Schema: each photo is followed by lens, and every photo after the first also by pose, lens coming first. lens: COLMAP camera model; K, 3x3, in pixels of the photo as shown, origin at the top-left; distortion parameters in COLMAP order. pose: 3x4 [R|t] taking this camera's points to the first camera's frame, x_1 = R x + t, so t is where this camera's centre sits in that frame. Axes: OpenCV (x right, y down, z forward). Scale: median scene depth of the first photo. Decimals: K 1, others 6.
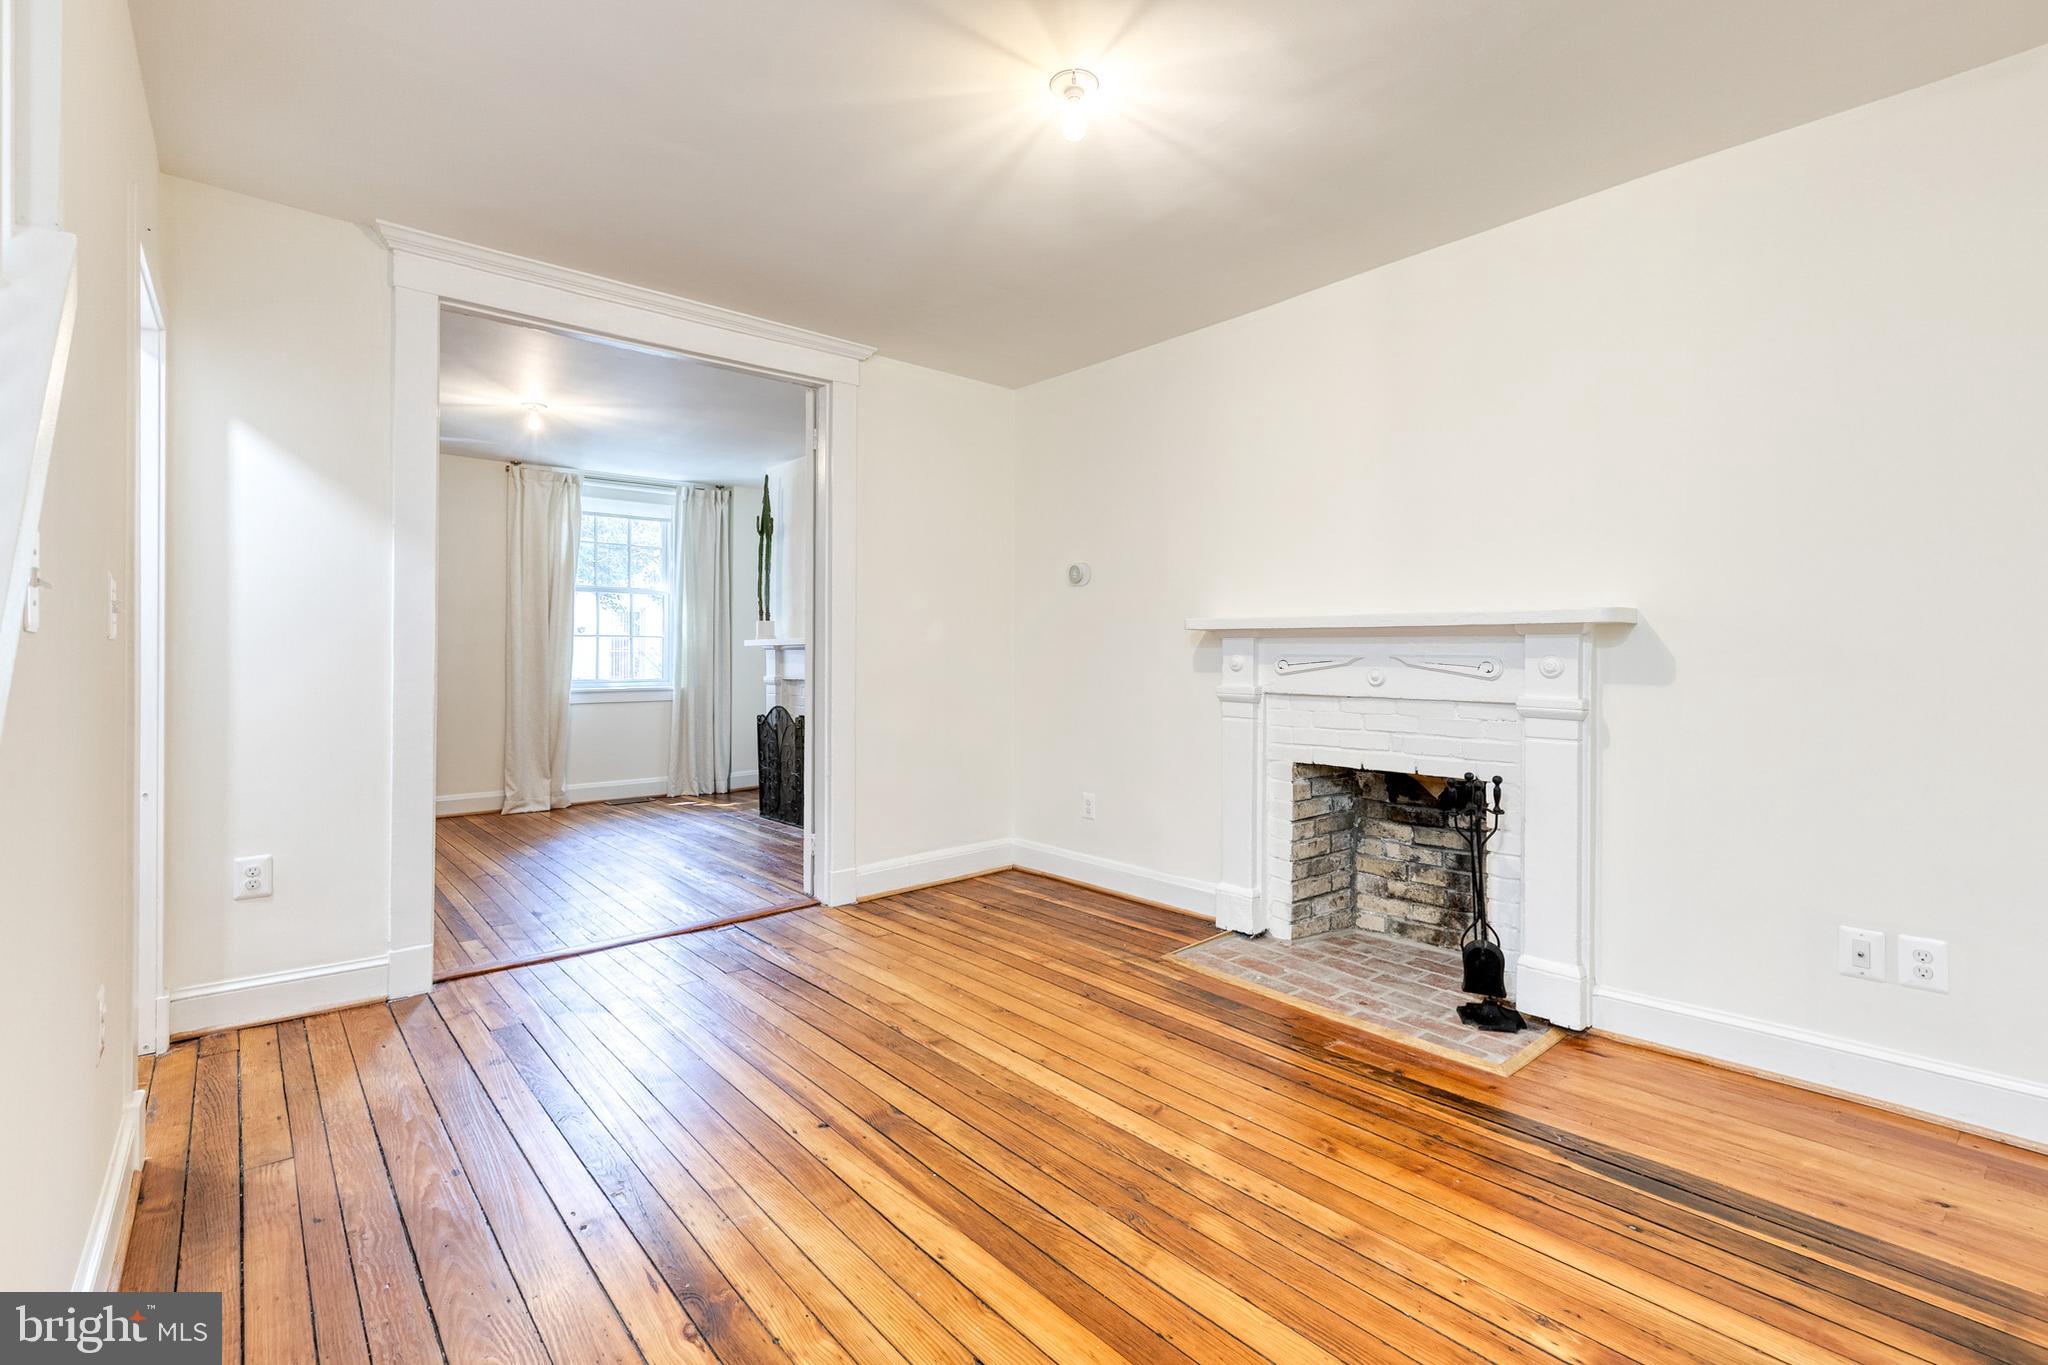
lens RADIAL K [[930.2, 0, 1040.2], [0, 930.2, 658.3], [0, 0, 1]] dist [0.010335, -0.000551]
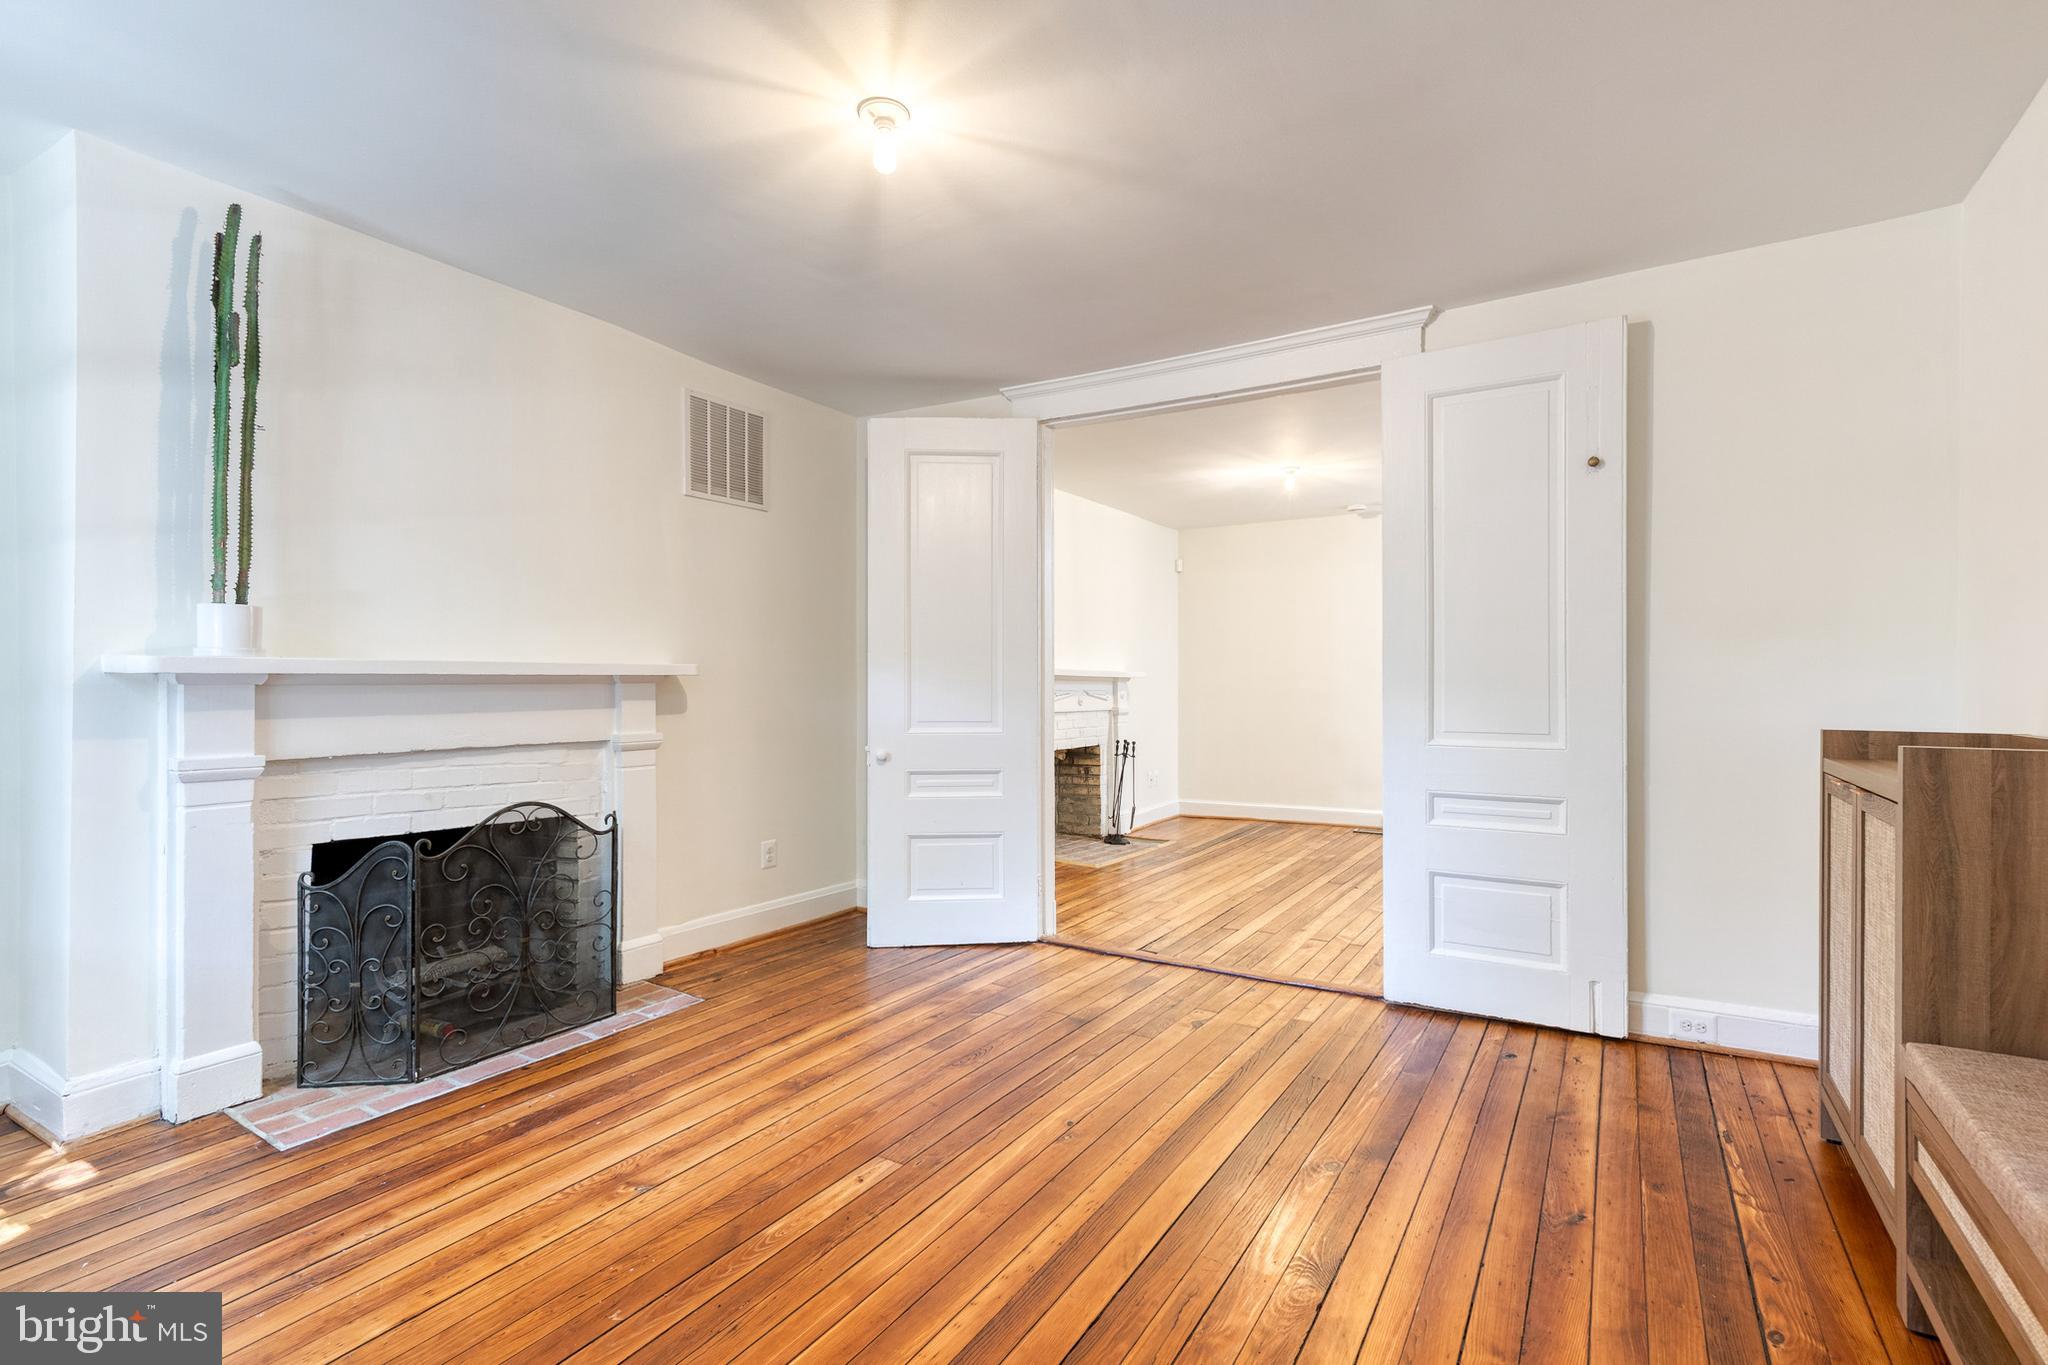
lens RADIAL K [[935.0, 0, 1047.3], [0, 935.0, 681.0], [0, 0, 1]] dist [0.012466, -0.001200]
pose [[-0.305045, 0.004042, 0.952329, -1.474900], [0.002345, 0.999991, -0.003494, -0.016734], [-0.952335, 0.001167, -0.305052, 1.598792]]
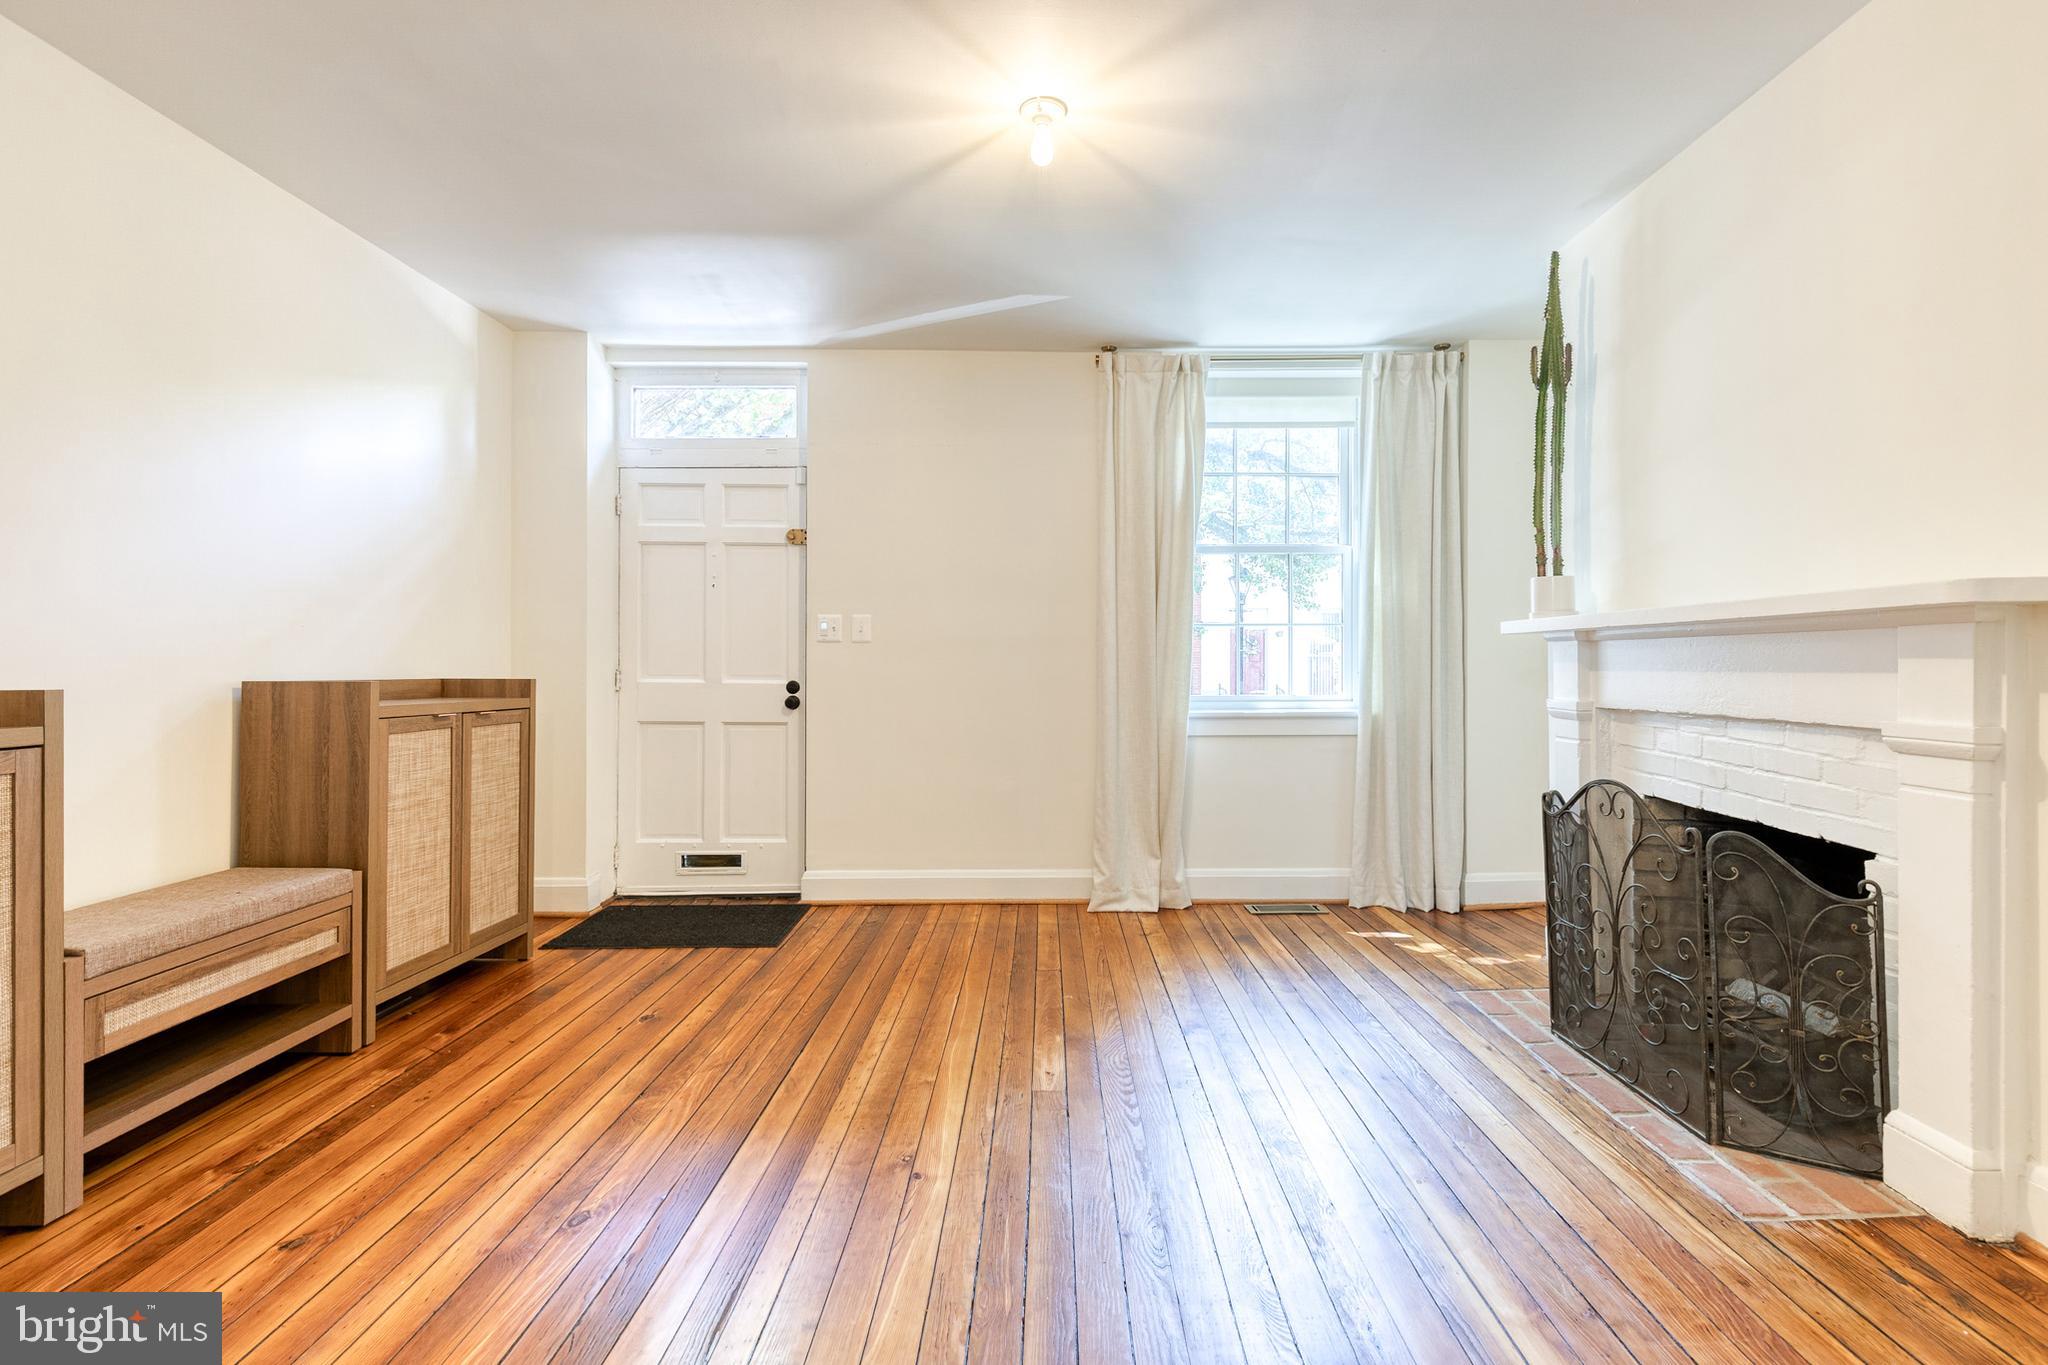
lens RADIAL K [[930.2, 0, 1040.2], [0, 930.2, 658.3], [0, 0, 1]] dist [0.010335, -0.000551]
pose [[0.748911, -0.006223, -0.662641, -0.359030], [0.001498, 0.999969, -0.007698, 0.005075], [0.662669, 0.004772, 0.748897, 0.984025]]
